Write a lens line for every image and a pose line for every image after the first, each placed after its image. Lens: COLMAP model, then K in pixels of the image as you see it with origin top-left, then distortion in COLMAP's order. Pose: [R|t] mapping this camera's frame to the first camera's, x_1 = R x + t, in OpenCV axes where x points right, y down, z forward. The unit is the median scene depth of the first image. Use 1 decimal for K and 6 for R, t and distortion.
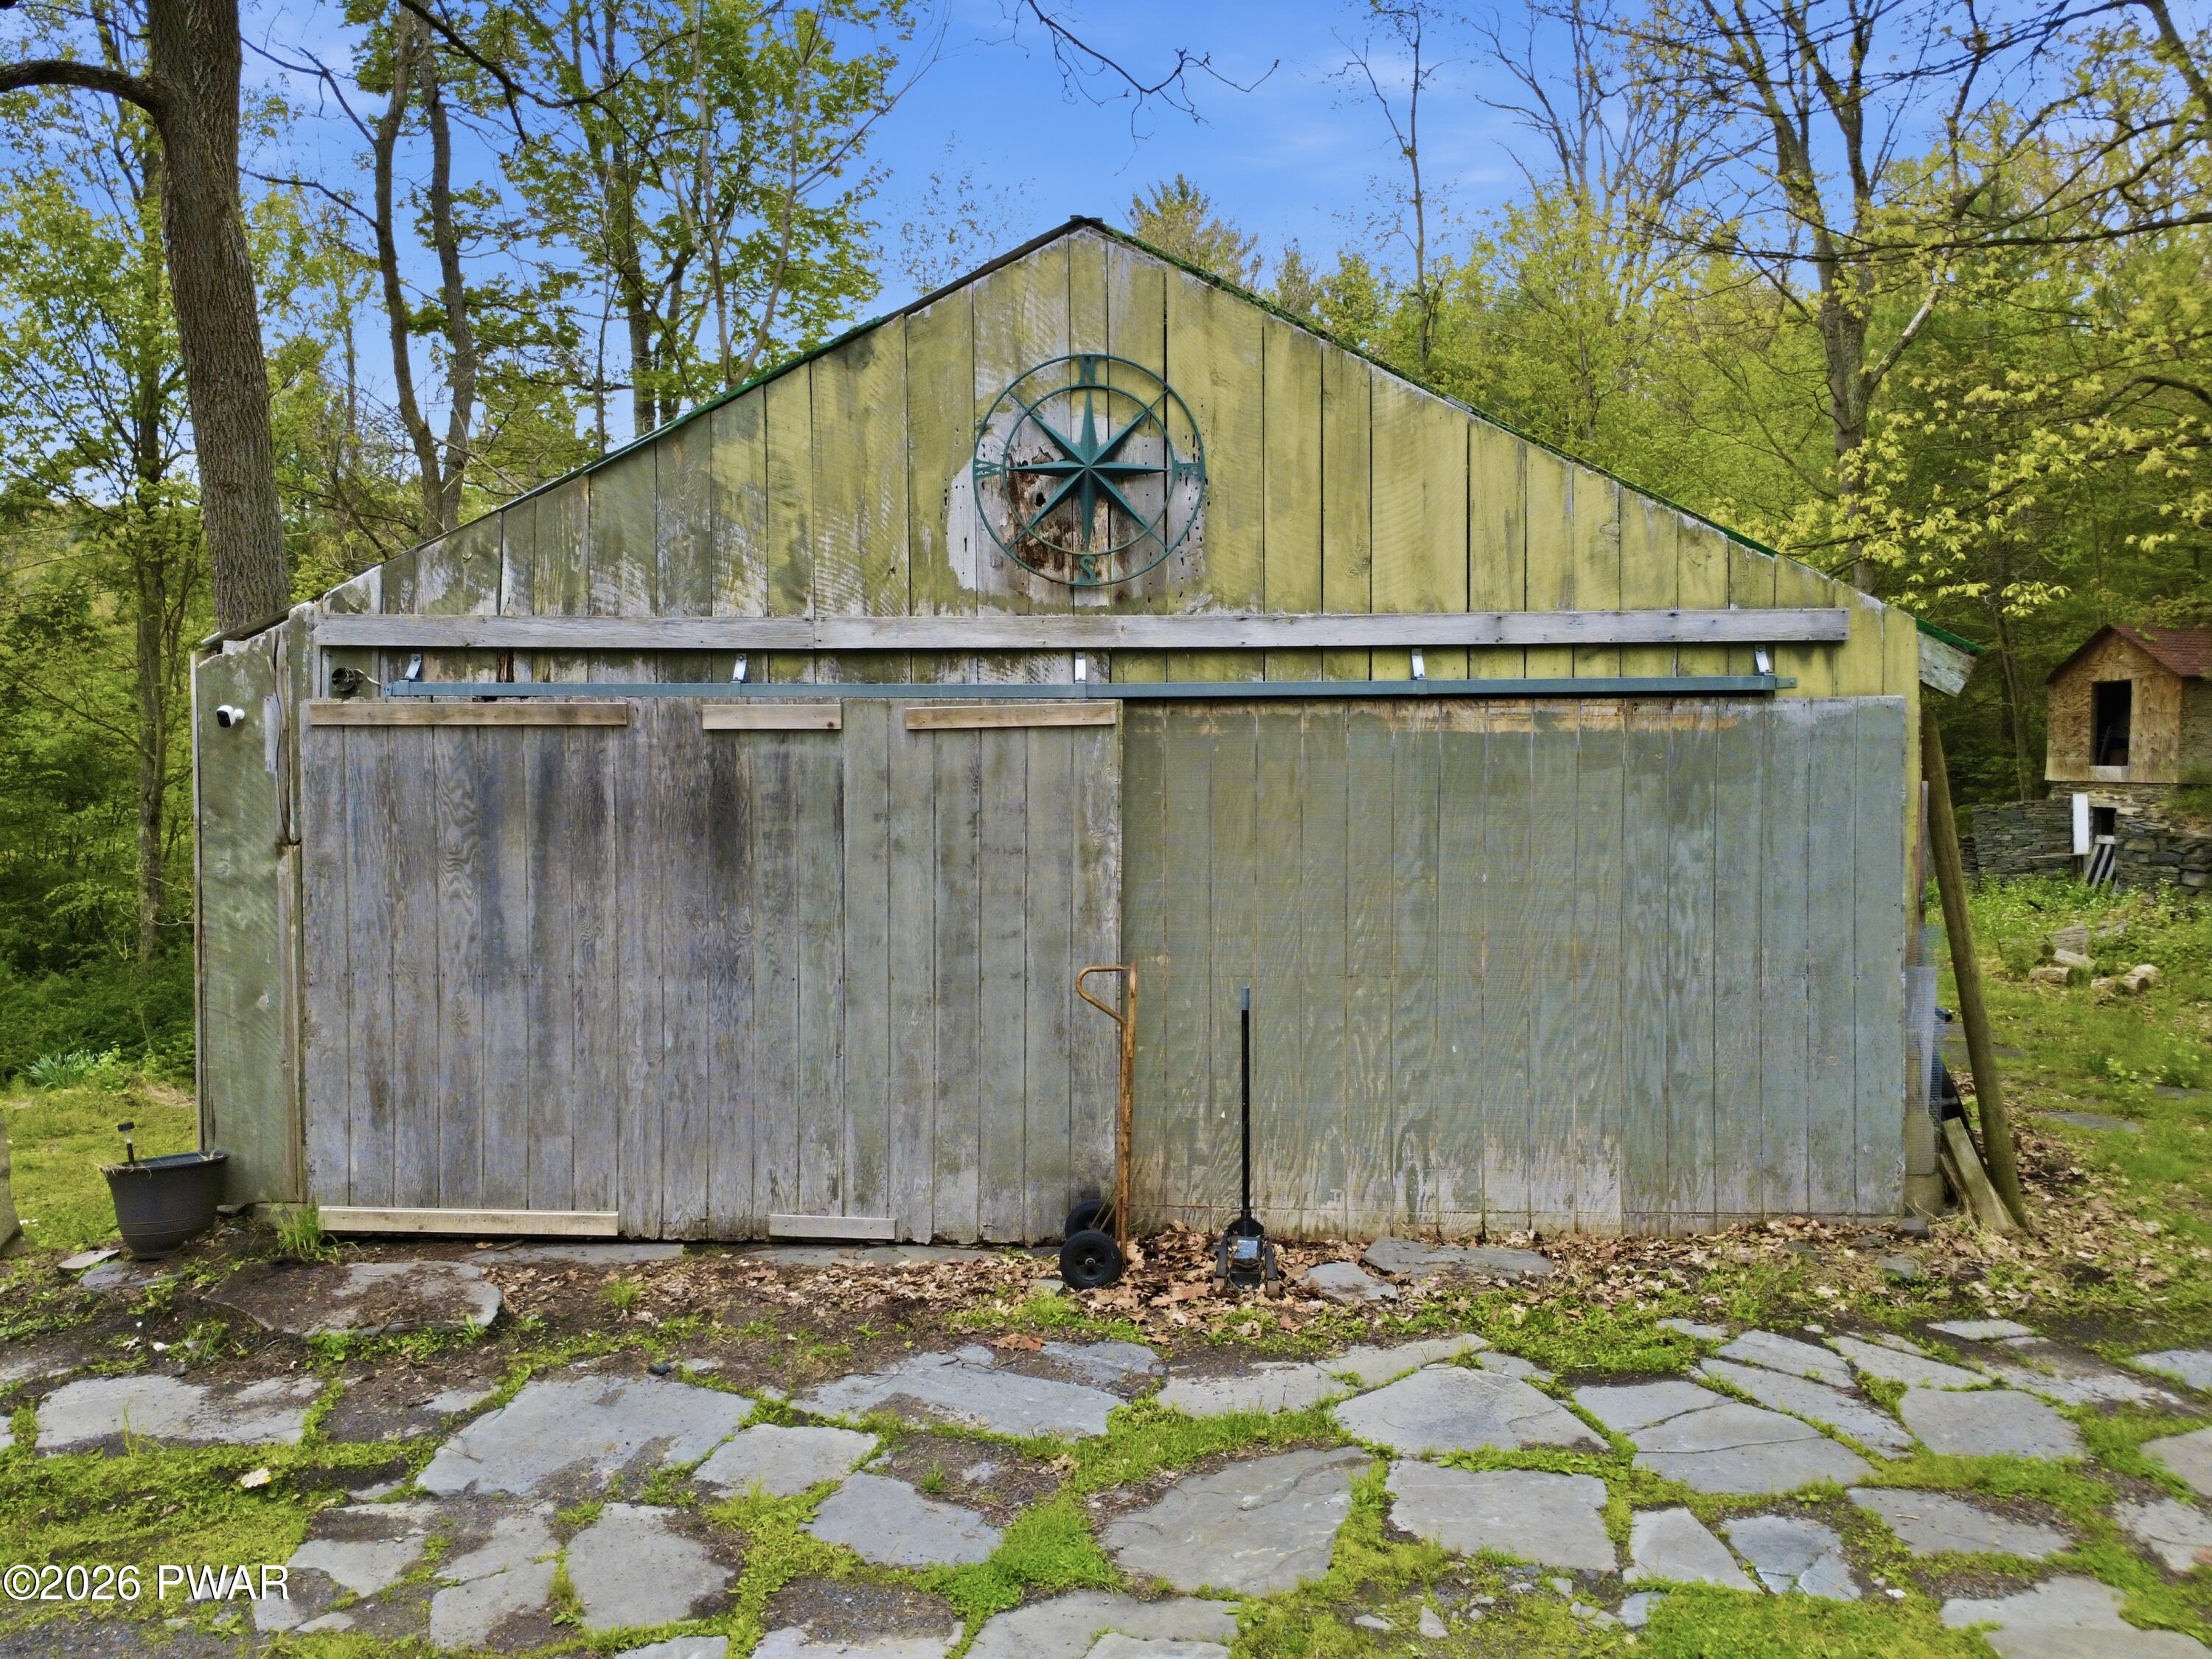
lens RADIAL K [[1592.9, 0, 1105.8], [0, 1592.9, 830.2], [0, 0, 1]] dist [-0.005614, 0.002885]
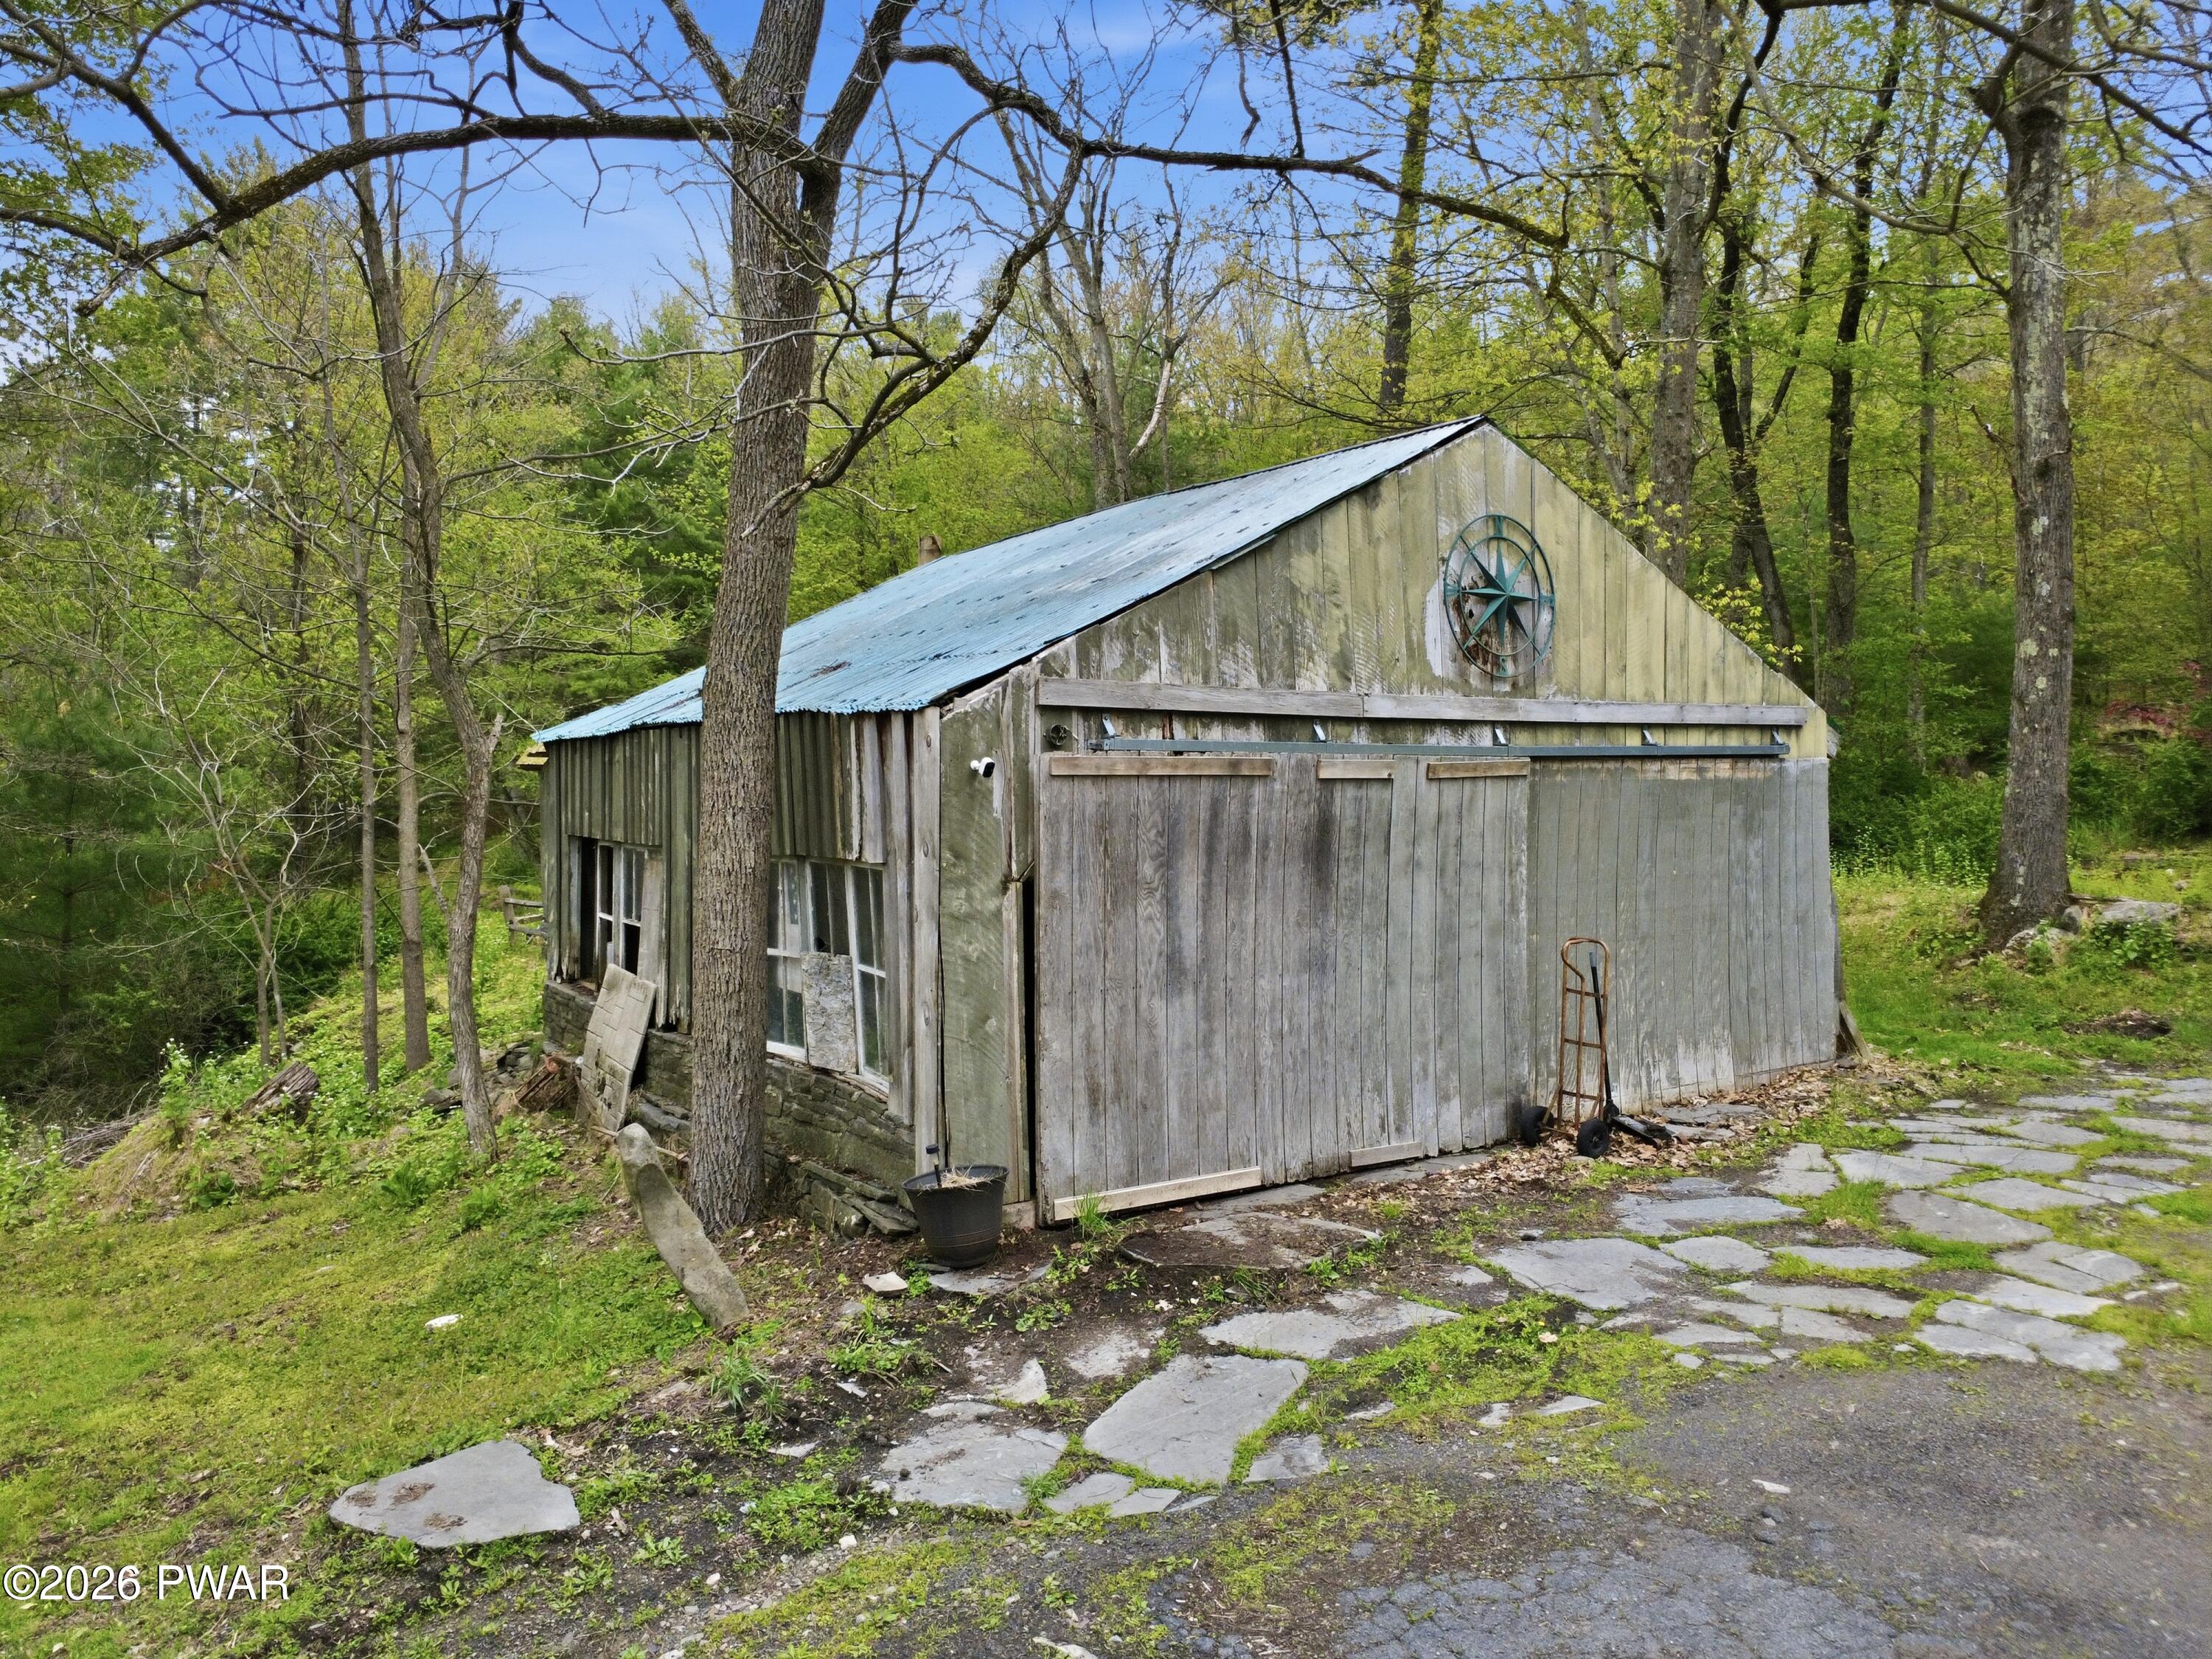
lens RADIAL K [[1592.9, 0, 1102.1], [0, 1592.9, 826.4], [0, 0, 1]] dist [-0.005614, 0.002885]
pose [[0.814081, -0.019355, 0.580429, -1.127233], [0.030330, 0.999498, -0.009210, -0.017744], [-0.579959, 0.025102, 0.814259, 0.052084]]
